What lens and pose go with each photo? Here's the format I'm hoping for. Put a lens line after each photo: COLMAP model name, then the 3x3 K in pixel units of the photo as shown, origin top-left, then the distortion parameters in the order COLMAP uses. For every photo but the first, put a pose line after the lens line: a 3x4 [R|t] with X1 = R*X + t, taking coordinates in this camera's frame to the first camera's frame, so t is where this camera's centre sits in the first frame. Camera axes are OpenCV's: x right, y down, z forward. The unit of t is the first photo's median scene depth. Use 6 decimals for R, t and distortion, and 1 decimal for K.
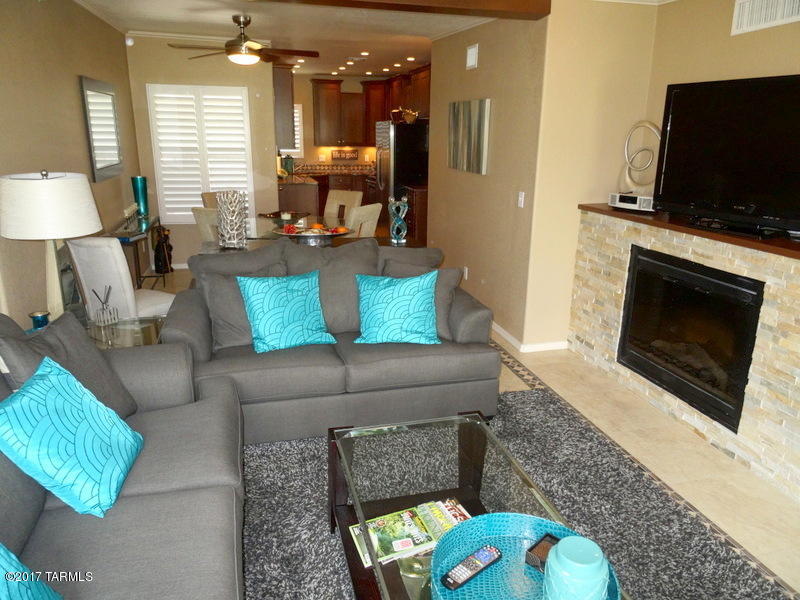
lens RADIAL K [[570.7, 0, 399.5], [0, 570.7, 303.7], [0, 0, 1]] dist [0.000064, -0.002685]
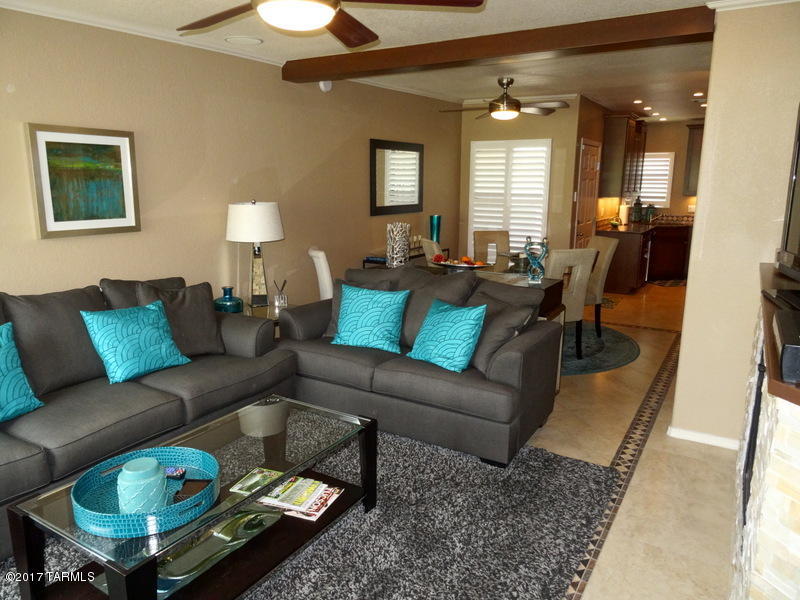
lens RADIAL K [[570.7, 0, 399.5], [0, 570.7, 303.7], [0, 0, 1]] dist [0.000064, -0.002685]
pose [[0.691792, 0.140388, -0.708319, 0.603618], [-0.203156, 0.979137, -0.004353, -0.021279], [0.692930, 0.146910, 0.705880, 0.156678]]
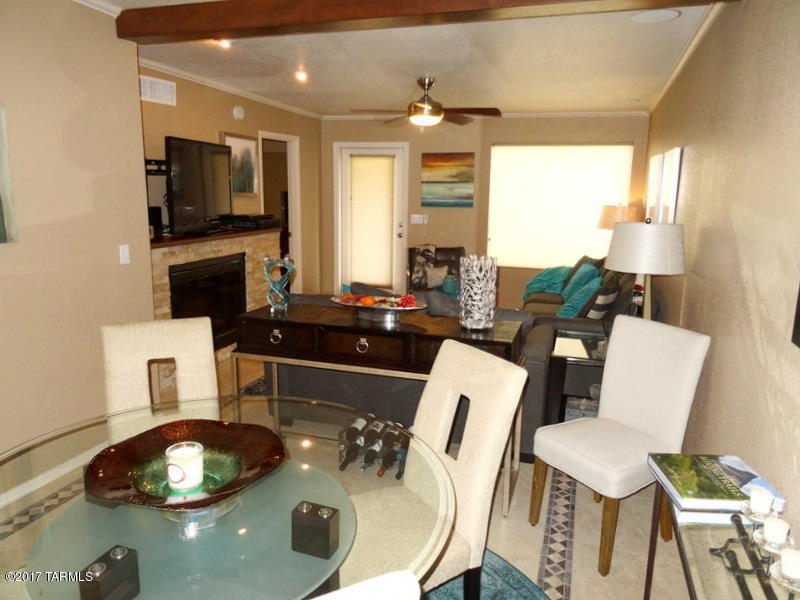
lens RADIAL K [[575.9, 0, 400.0], [0, 575.9, 300.0], [0, 0, 1]] dist [0.029619, -0.000224]
pose [[-0.836434, -0.131111, 0.532154, -0.627635], [0.134309, 0.892322, 0.430955, -0.488932], [-0.531356, 0.431939, -0.728759, 1.639931]]
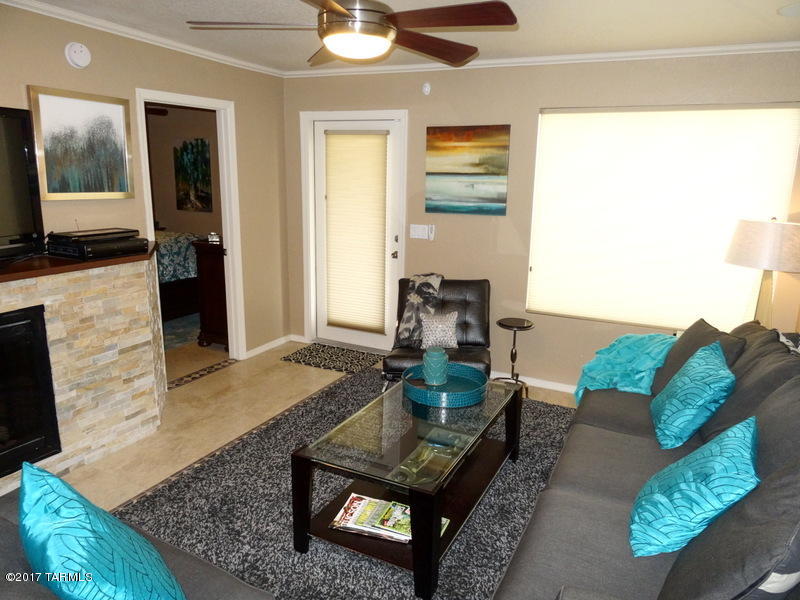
lens RADIAL K [[570.7, 0, 399.5], [0, 570.7, 303.7], [0, 0, 1]] dist [0.000064, -0.002685]
pose [[-0.743503, -0.179574, 0.644171, -0.384753], [0.166065, 0.883519, 0.437969, -0.288200], [-0.647786, 0.432605, -0.627078, 0.915678]]
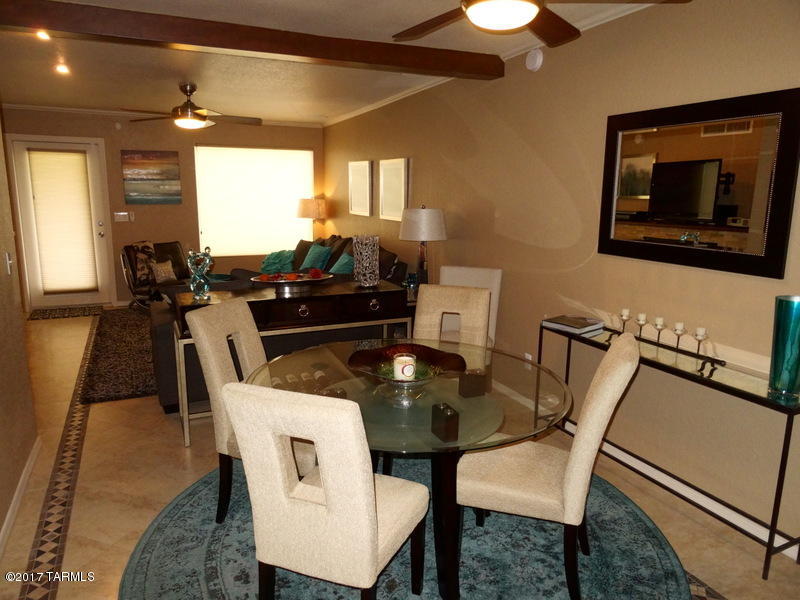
lens RADIAL K [[583.2, 0, 396.6], [0, 583.2, 303.2], [0, 0, 1]] dist [0.002388, -0.002307]
pose [[-0.987012, 0.008969, -0.160398, -0.175200], [-0.067773, 0.881991, 0.466367, -0.600619], [0.145652, 0.471180, -0.869928, 2.035555]]
